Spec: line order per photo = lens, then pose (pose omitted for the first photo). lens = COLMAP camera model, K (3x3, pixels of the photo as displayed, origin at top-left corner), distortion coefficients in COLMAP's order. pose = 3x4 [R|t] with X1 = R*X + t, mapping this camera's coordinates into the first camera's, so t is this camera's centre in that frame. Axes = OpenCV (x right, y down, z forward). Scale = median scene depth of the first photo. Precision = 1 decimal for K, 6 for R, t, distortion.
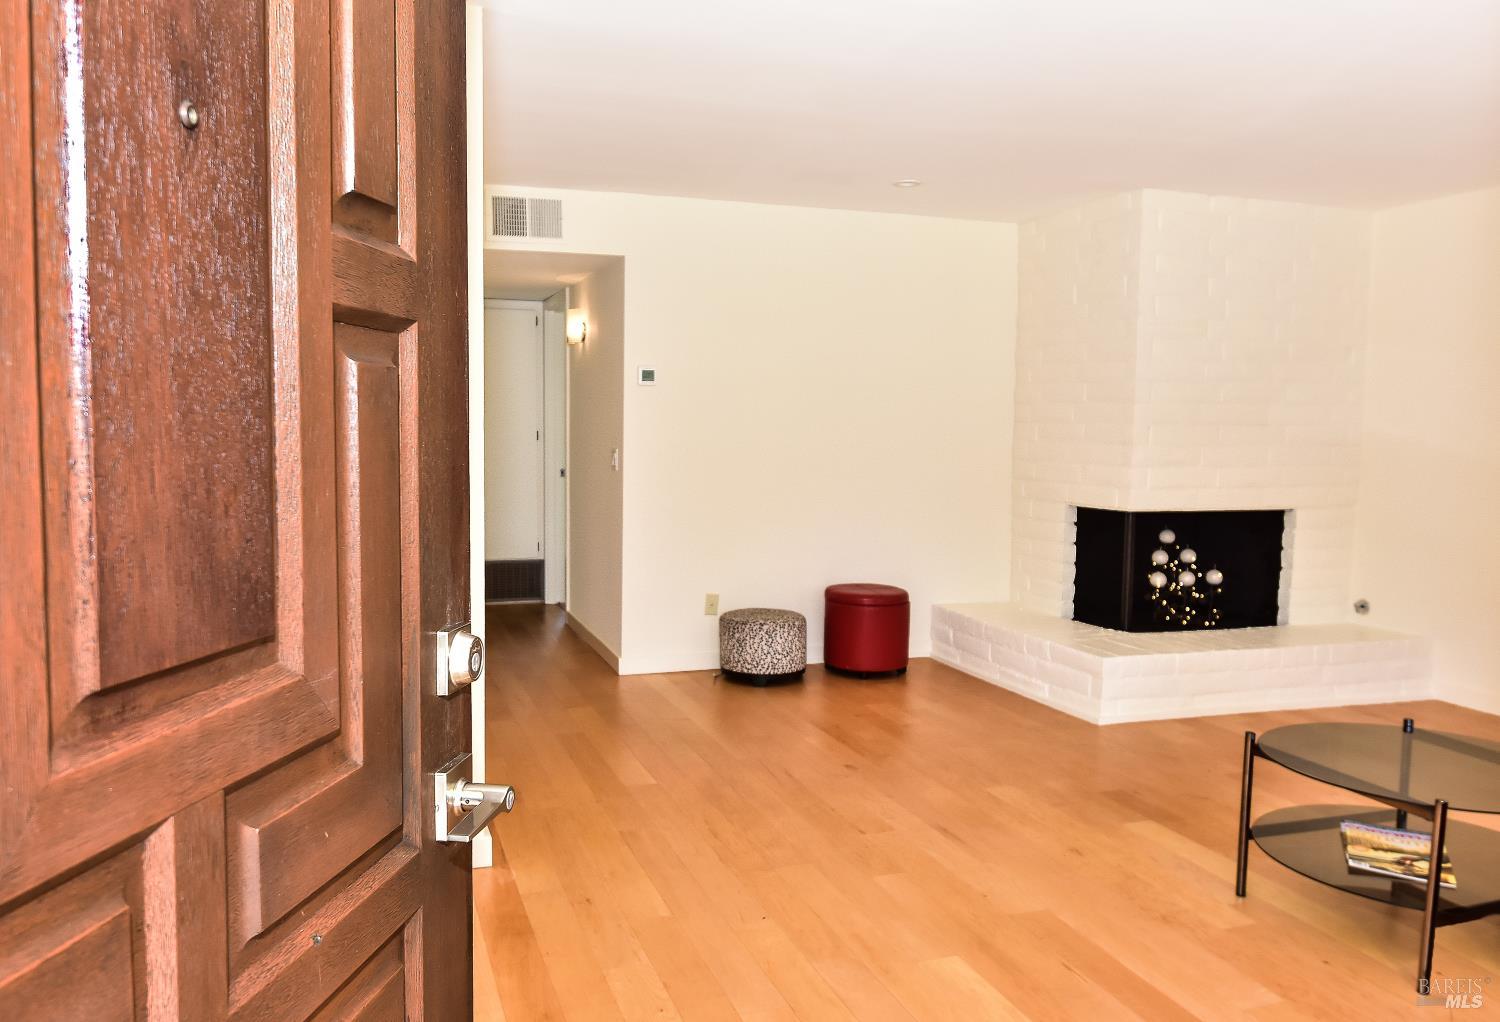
lens RADIAL K [[1147.7, 0, 750.0], [0, 1147.7, 511.0], [0, 0, 1]] dist [0.000456, 0.000427]
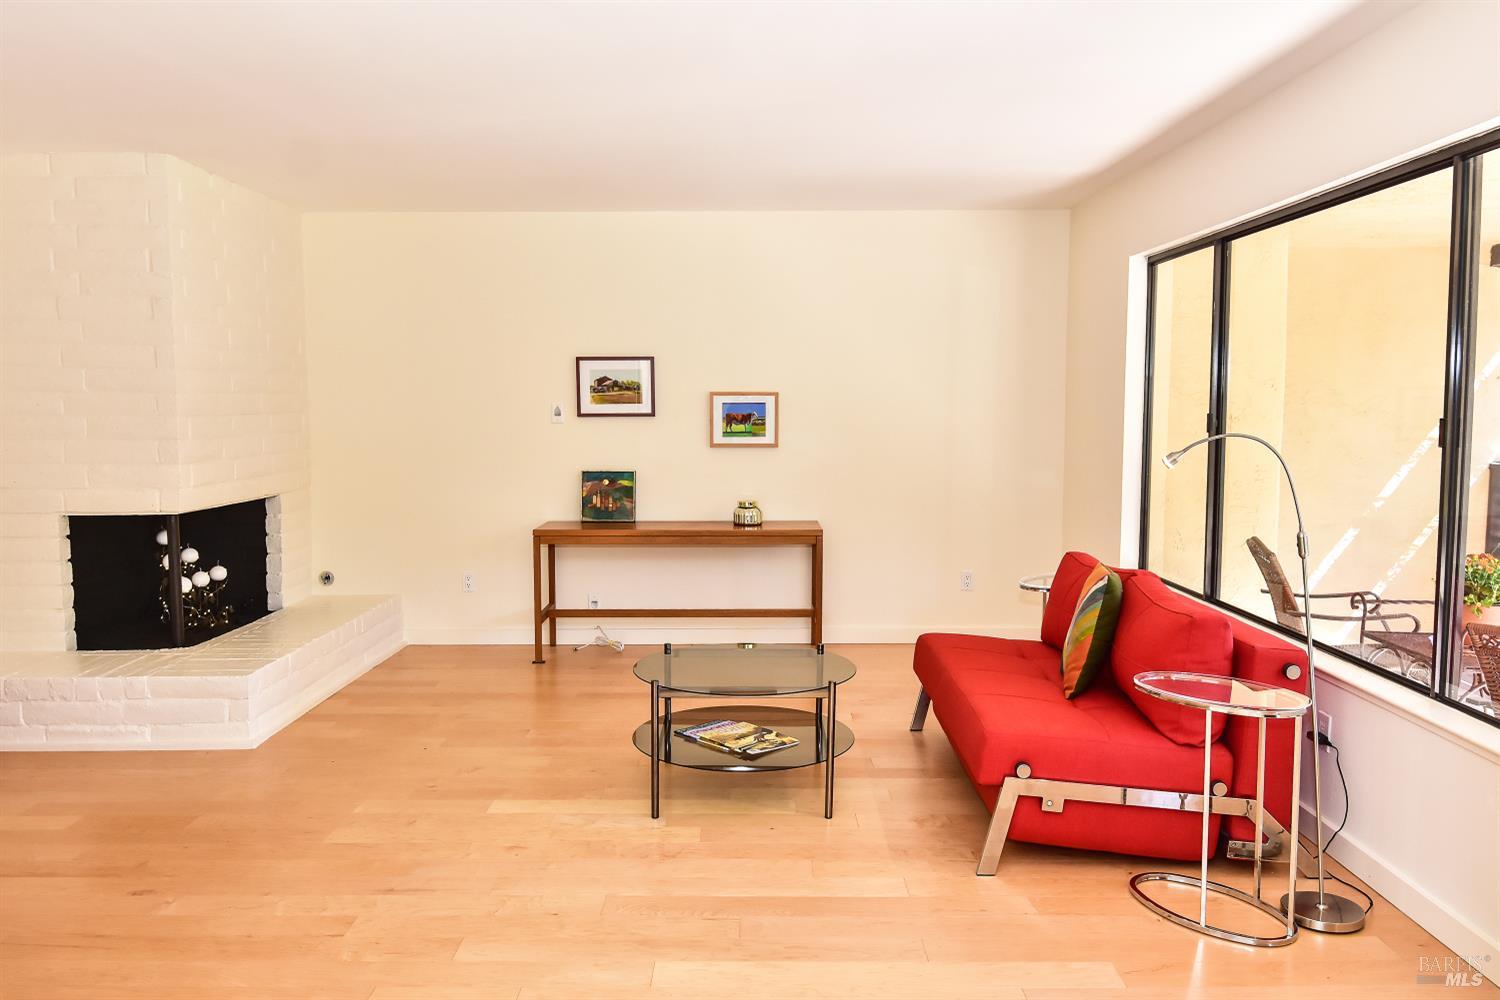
lens RADIAL K [[1101.1, 0, 750.0], [0, 1101.1, 500.0], [0, 0, 1]] dist [-0.004742, -0.002597]
pose [[0.322158, -0.098045, 0.941595, -0.332662], [0.078448, 0.993967, 0.076658, -0.041371], [-0.943430, 0.049170, 0.327906, 0.294176]]
